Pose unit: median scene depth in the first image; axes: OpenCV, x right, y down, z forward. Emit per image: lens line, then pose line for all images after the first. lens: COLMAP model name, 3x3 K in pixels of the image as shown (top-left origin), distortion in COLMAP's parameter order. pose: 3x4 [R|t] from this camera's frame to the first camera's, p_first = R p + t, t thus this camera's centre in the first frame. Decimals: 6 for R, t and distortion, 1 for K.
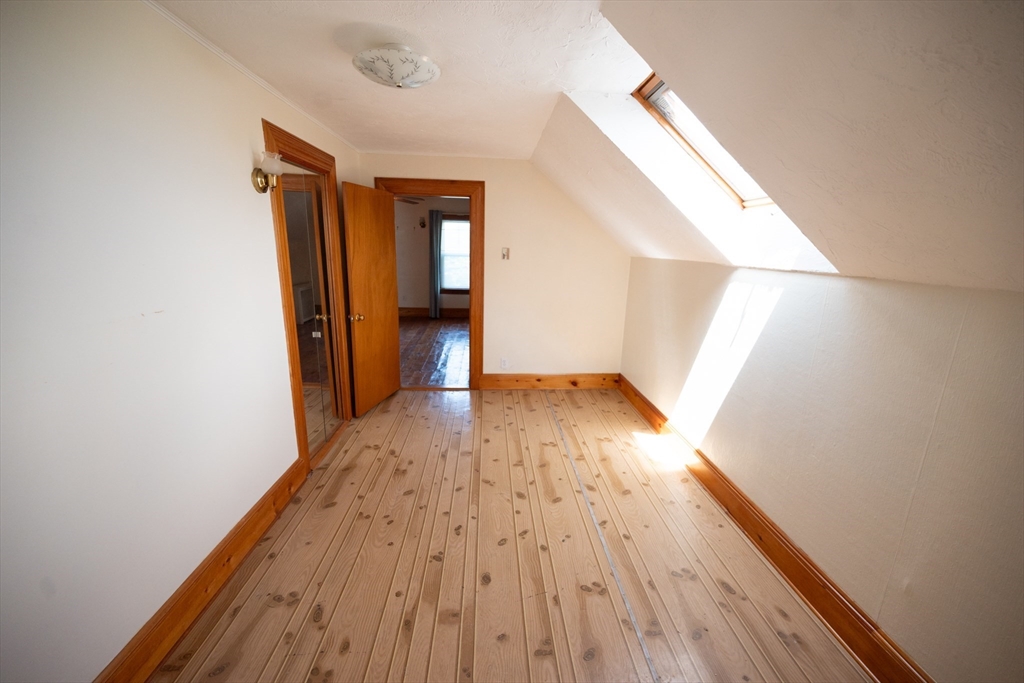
lens RADIAL K [[400.1, 0, 518.1], [0, 400.1, 339.6], [0, 0, 1]] dist [-0.002778, -0.000524]
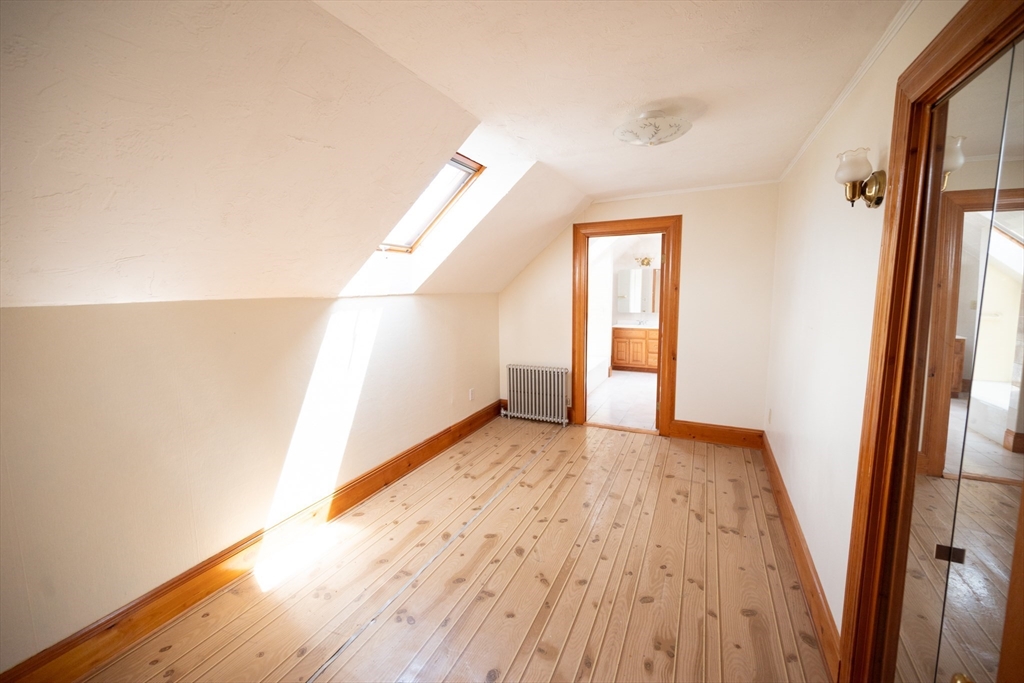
lens RADIAL K [[400.1, 0, 515.5], [0, 400.1, 337.7], [0, 0, 1]] dist [-0.002778, -0.000524]
pose [[-0.870005, -0.079509, 0.486589, -0.388412], [0.103674, 0.935346, 0.338201, -0.372382], [-0.482020, 0.344683, -0.805513, 1.568915]]
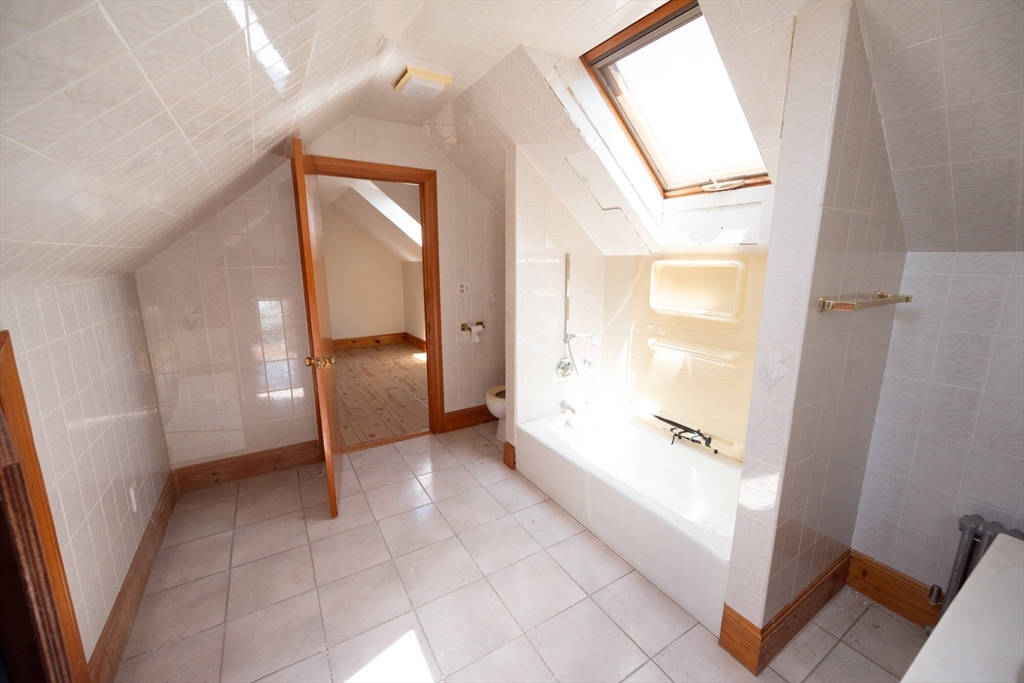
lens RADIAL K [[400.1, 0, 517.3], [0, 400.1, 340.2], [0, 0, 1]] dist [-0.002778, -0.000524]
pose [[0.883208, -0.121850, 0.452876, -0.157918], [0.138627, 0.990337, -0.003895, 0.325814], [-0.448025, 0.066221, 0.891565, -1.192945]]
